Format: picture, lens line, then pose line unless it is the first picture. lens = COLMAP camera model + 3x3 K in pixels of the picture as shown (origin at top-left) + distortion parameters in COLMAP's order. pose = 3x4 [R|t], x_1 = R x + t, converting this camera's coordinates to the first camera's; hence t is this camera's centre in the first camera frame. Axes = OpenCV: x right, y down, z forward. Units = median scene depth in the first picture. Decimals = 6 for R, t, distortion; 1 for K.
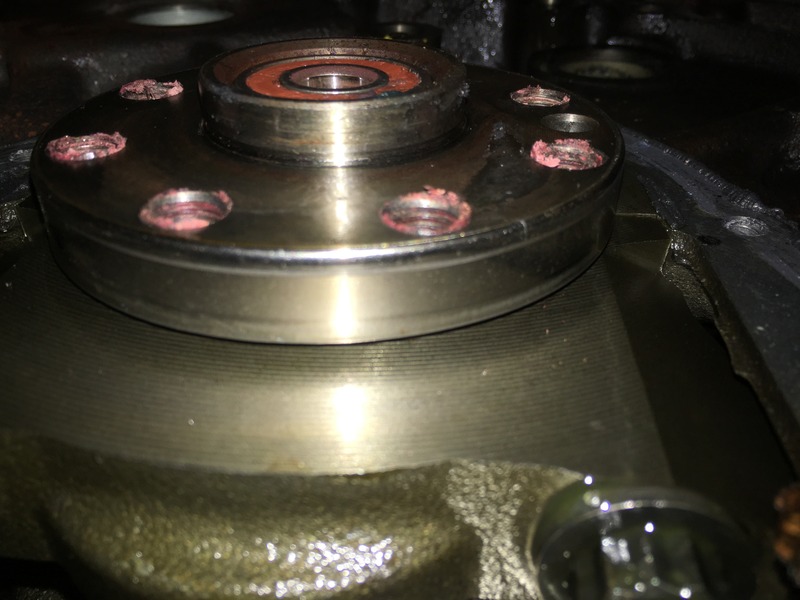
lens RADIAL K [[702.2, 0, 395.4], [0, 702.2, 302.8], [0, 0, 1]] dist [0.084563, -0.145444]
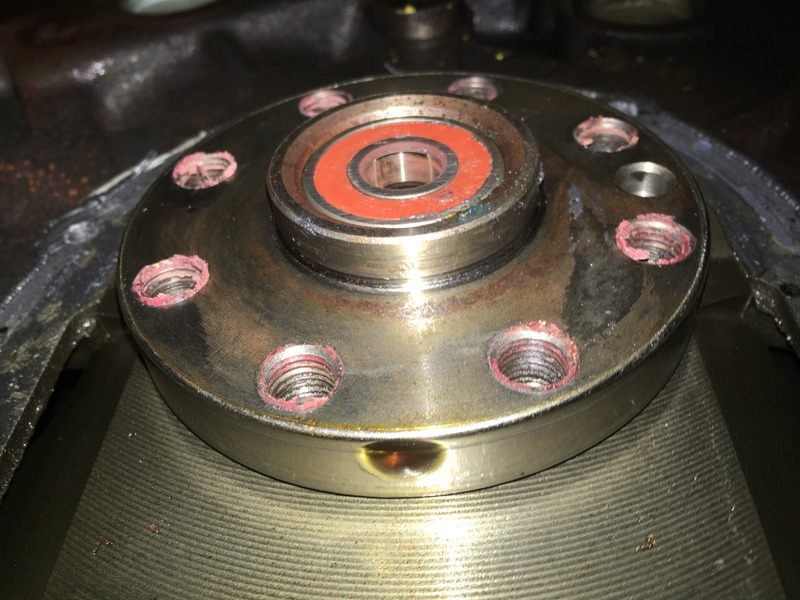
lens RADIAL K [[702.2, 0, 395.4], [0, 702.2, 302.8], [0, 0, 1]] dist [0.084563, -0.145444]
pose [[0.993643, -0.111530, -0.015325, -0.108616], [0.112278, 0.971854, 0.207107, -0.360493], [-0.008205, -0.207511, 0.978198, 0.014201]]
